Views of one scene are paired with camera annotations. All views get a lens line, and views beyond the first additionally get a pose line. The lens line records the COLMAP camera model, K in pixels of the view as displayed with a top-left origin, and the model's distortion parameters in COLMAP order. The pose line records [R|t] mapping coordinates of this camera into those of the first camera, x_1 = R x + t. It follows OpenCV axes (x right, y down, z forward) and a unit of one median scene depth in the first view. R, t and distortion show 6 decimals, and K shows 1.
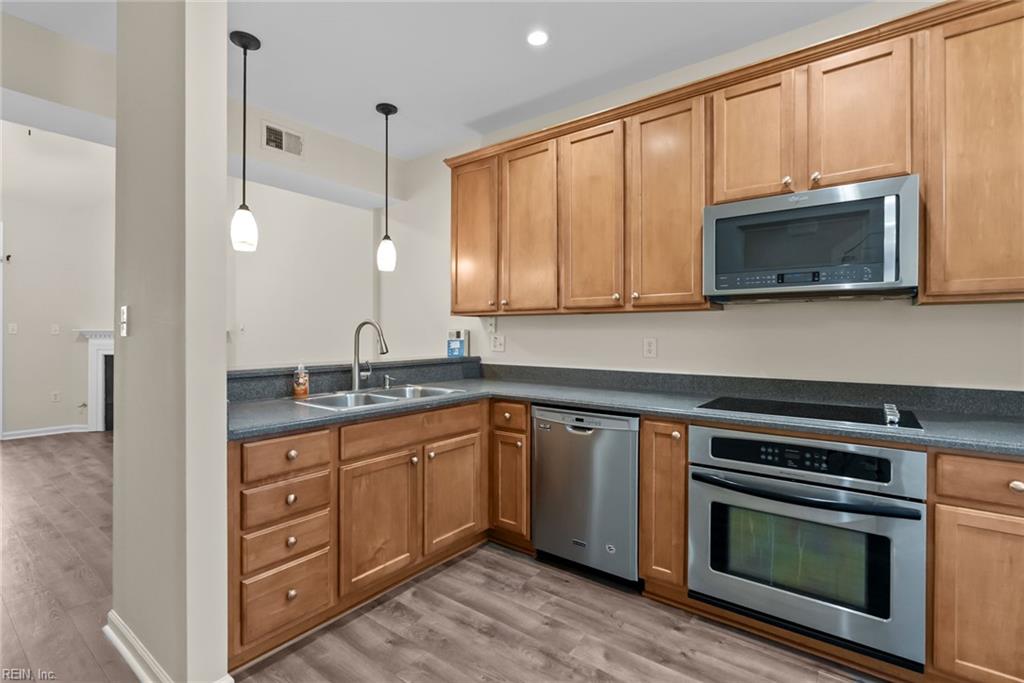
lens RADIAL K [[464.5, 0, 502.9], [0, 464.5, 334.5], [0, 0, 1]] dist [-0.008765, 0.001482]
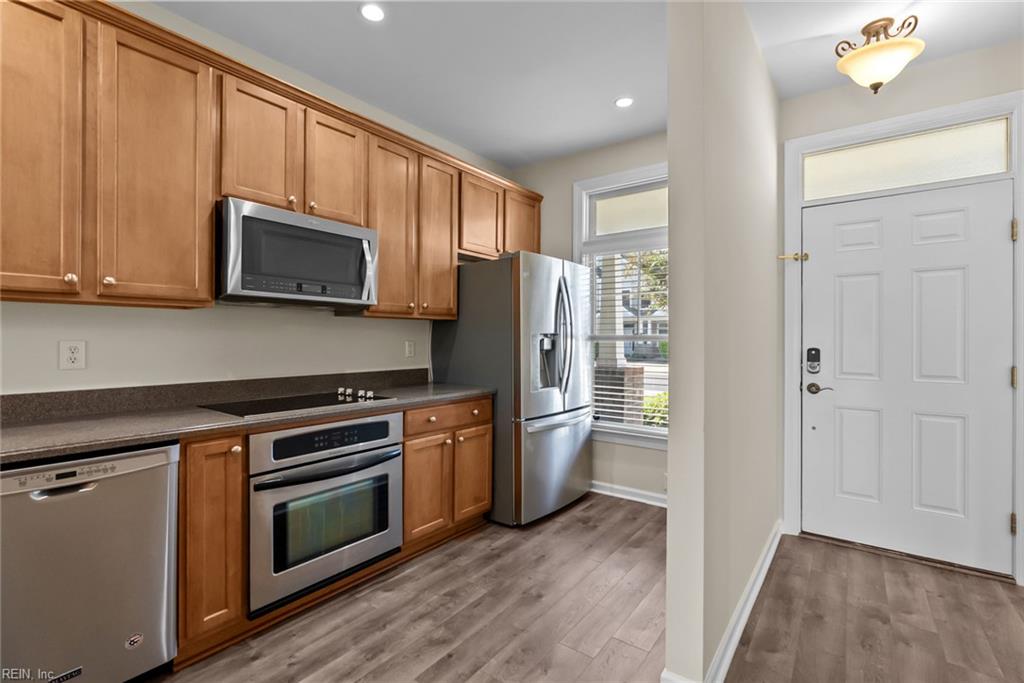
lens RADIAL K [[464.5, 0, 528.0], [0, 464.5, 335.8], [0, 0, 1]] dist [-0.008765, 0.001482]
pose [[-0.030453, 0.002777, 0.999532, -0.547031], [-0.006291, 0.999976, -0.002970, -0.003165], [-0.999516, -0.006378, -0.030435, 0.483782]]
